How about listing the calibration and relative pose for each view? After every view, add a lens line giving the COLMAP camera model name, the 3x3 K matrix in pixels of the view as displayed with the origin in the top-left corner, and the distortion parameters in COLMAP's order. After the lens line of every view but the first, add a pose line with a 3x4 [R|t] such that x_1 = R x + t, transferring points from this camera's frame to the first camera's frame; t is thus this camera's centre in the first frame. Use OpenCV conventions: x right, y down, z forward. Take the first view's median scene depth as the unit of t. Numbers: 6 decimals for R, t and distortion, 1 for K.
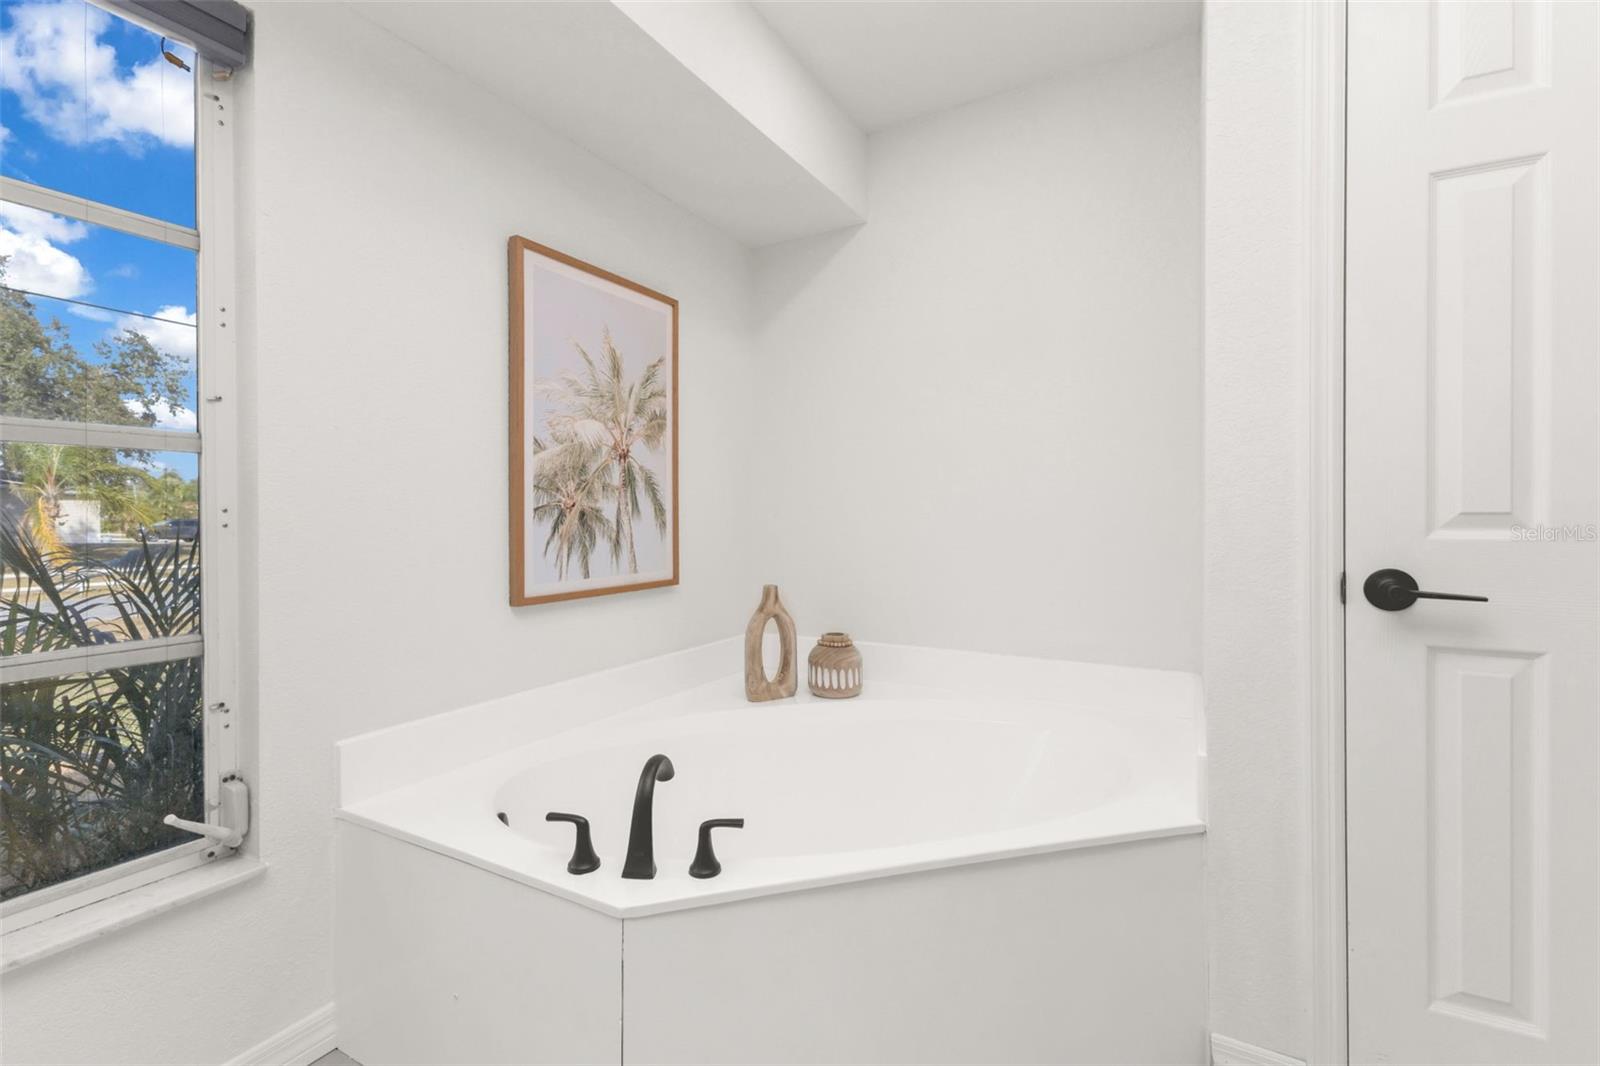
lens RADIAL K [[712.1, 0, 807.5], [0, 712.1, 513.4], [0, 0, 1]] dist [0.001728, 0.000159]
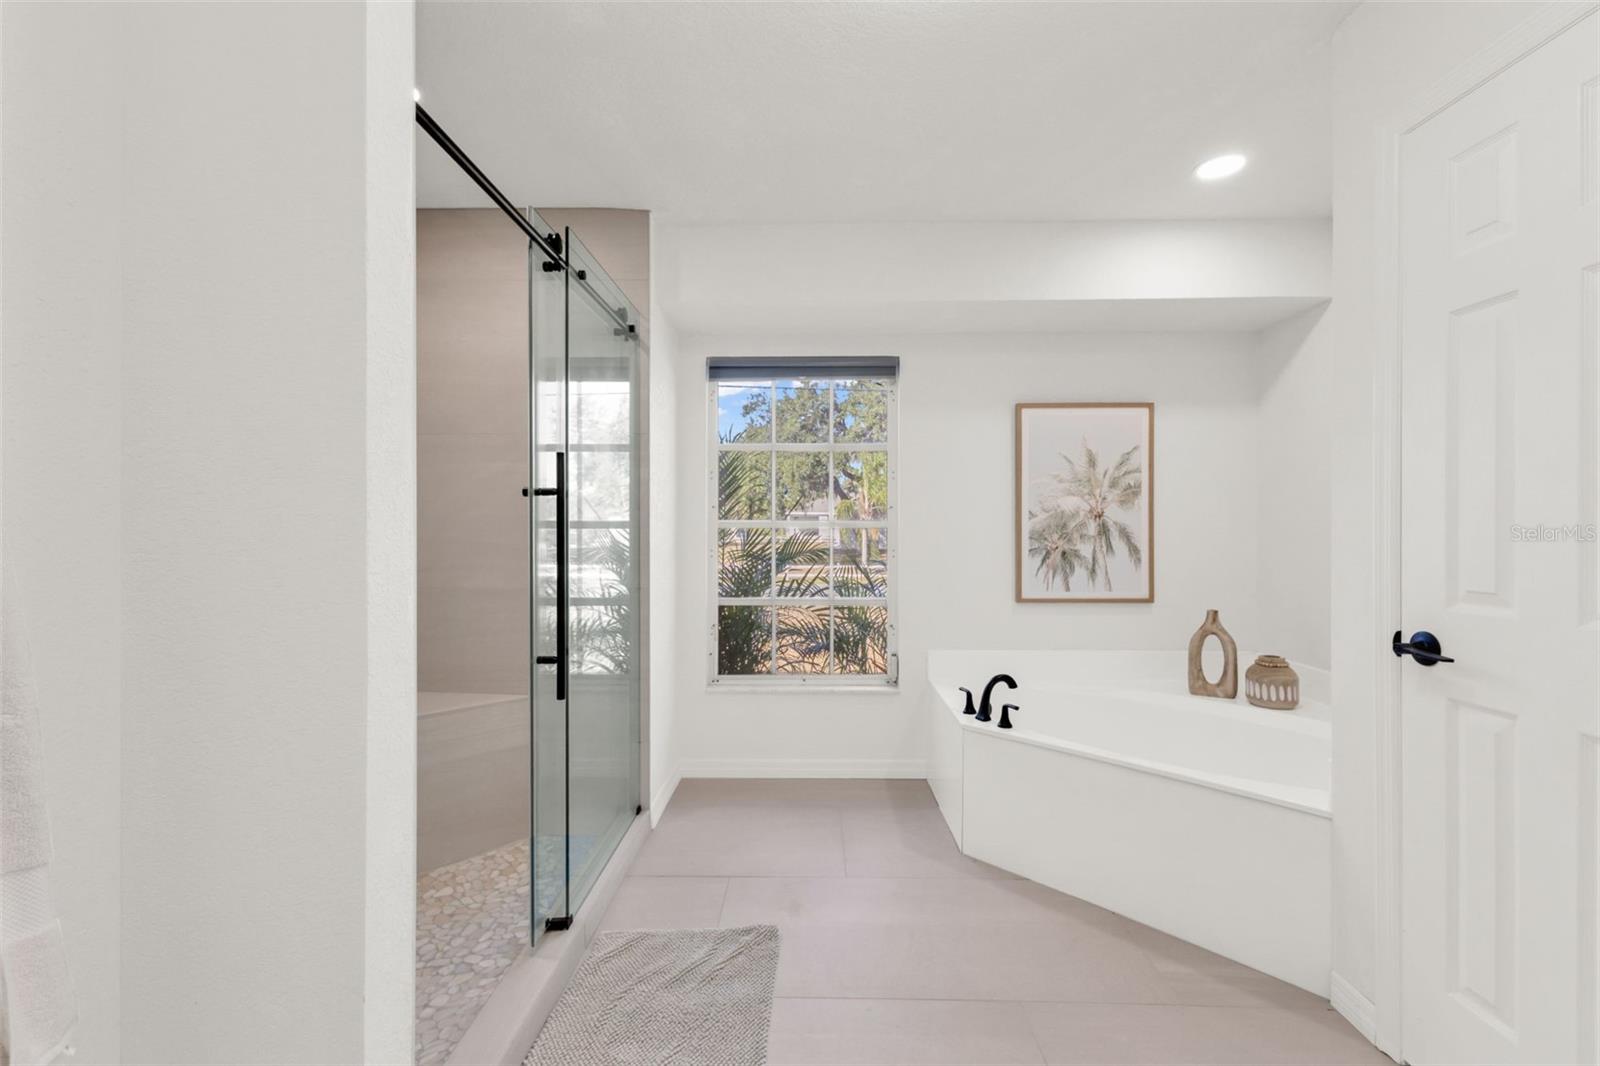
lens RADIAL K [[703.3, 0, 796.9], [0, 703.3, 496.9], [0, 0, 1]] dist [0.000294, -0.000037]
pose [[0.470545, -0.032942, -0.881761, 0.818135], [-0.001083, 0.999281, -0.037910, -0.064589], [0.882375, 0.018793, 0.470171, -0.326494]]
